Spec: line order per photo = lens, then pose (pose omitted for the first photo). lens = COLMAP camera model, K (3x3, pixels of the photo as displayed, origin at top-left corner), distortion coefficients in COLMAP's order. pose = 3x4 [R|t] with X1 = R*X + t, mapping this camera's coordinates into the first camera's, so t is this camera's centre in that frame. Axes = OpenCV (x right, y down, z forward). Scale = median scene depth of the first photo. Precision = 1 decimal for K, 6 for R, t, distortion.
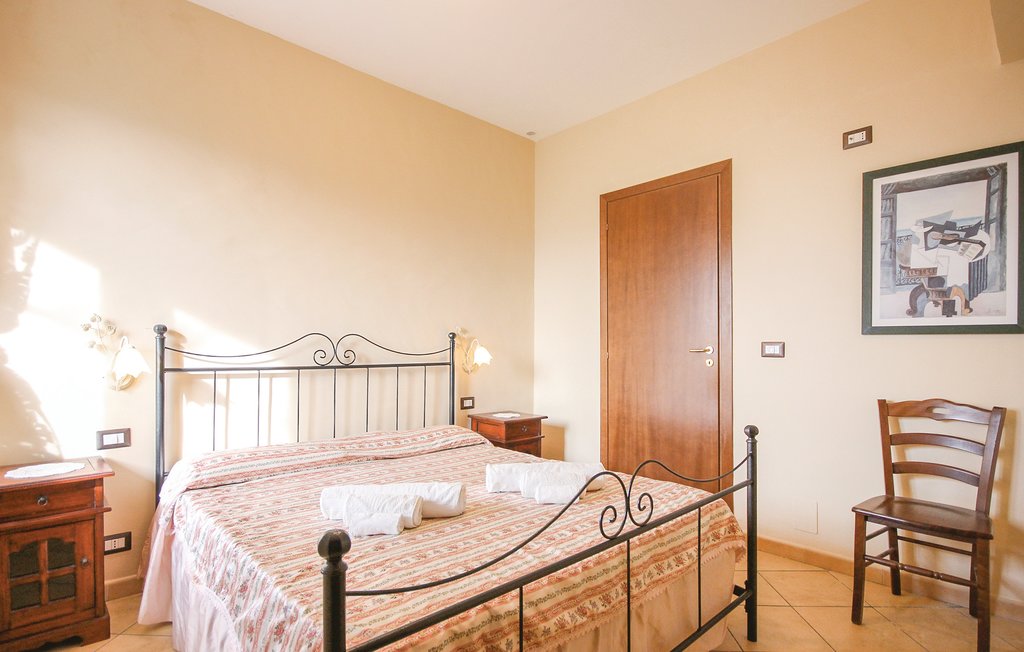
lens RADIAL K [[501.9, 0, 515.8], [0, 501.9, 343.3], [0, 0, 1]] dist [-0.005590, -0.000495]
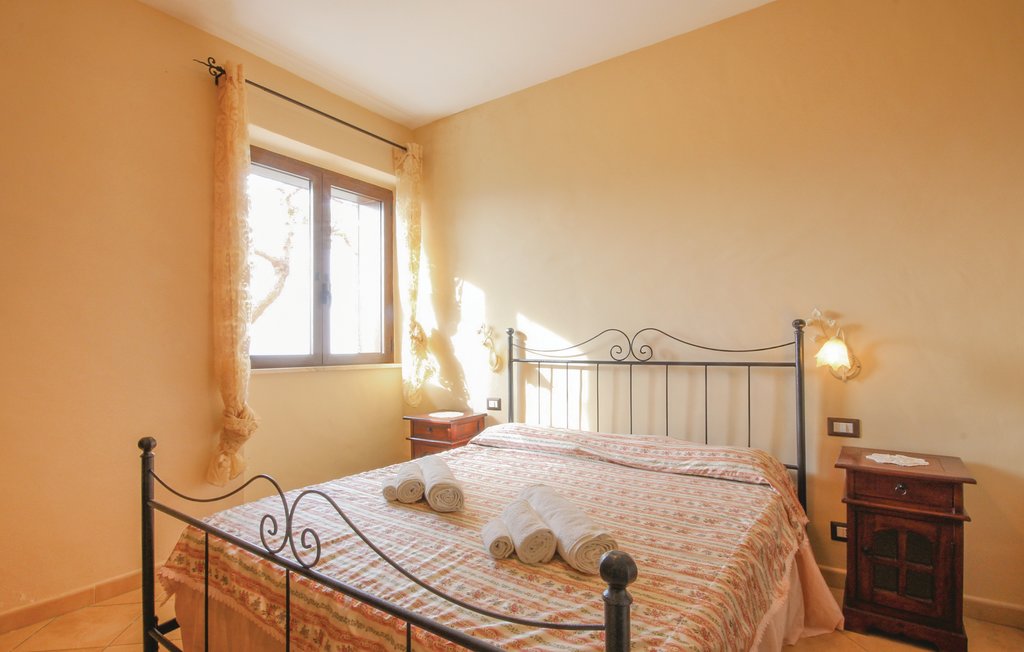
lens RADIAL K [[501.9, 0, 515.8], [0, 501.9, 343.3], [0, 0, 1]] dist [-0.005590, -0.000495]
pose [[0.216353, -0.005032, -0.976302, 0.572102], [0.017332, 0.999849, -0.001313, 0.007177], [0.976161, -0.016638, 0.216408, 0.599293]]
